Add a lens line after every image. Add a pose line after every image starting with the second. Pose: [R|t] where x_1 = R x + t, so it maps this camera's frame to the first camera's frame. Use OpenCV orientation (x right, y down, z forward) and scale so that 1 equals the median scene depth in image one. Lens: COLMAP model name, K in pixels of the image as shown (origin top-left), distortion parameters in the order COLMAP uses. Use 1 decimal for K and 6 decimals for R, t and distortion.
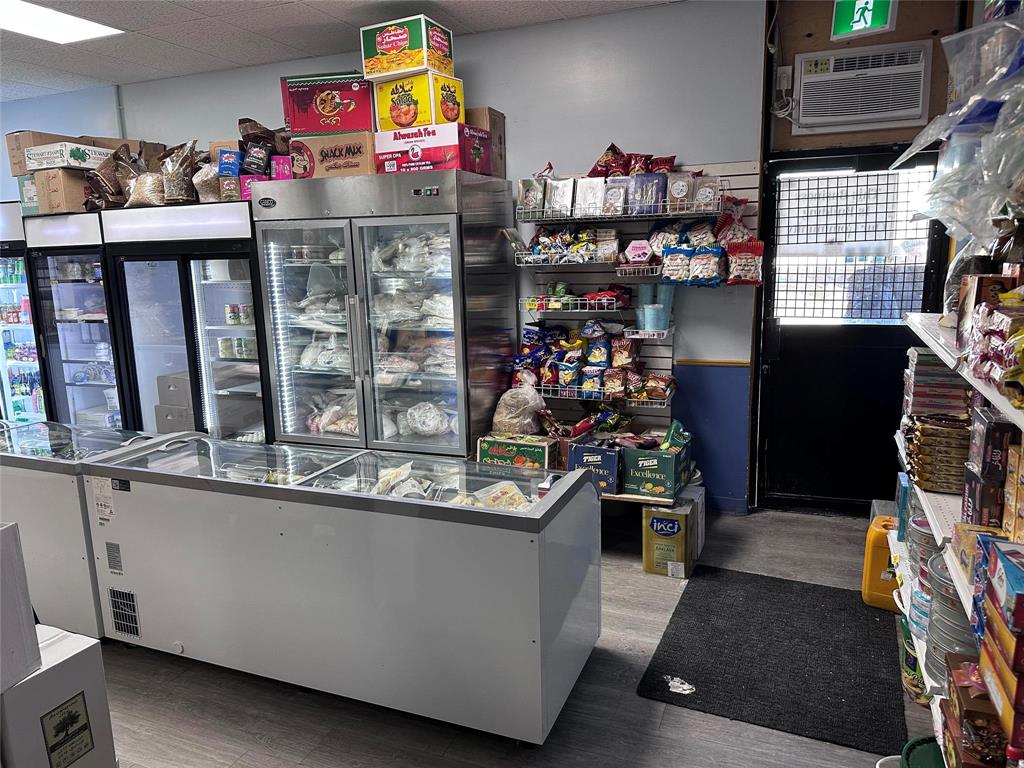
lens RADIAL K [[721.3, 0, 512.0], [0, 721.3, 384.0], [0, 0, 1]] dist [0.080639, -0.108079]
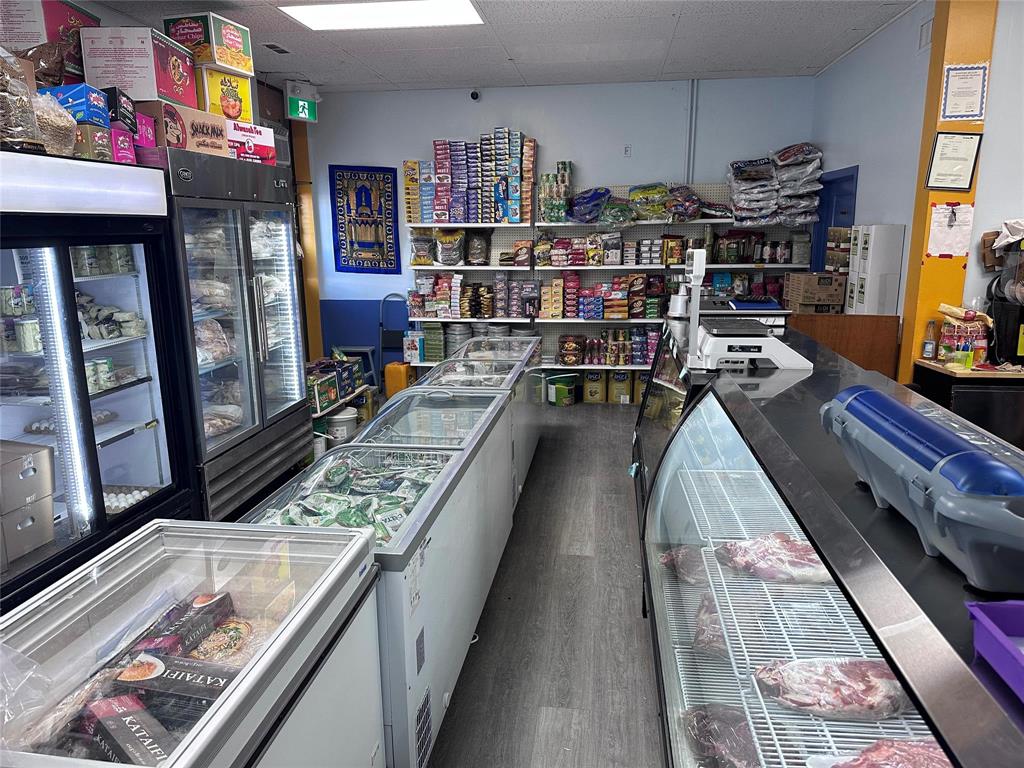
lens RADIAL K [[721.3, 0, 512.0], [0, 721.3, 384.0], [0, 0, 1]] dist [0.080639, -0.108079]
pose [[-0.258207, -0.177738, 0.949599, -1.292950], [0.193708, 0.953445, 0.231129, -0.144179], [-0.946470, 0.243624, -0.211757, 0.897134]]
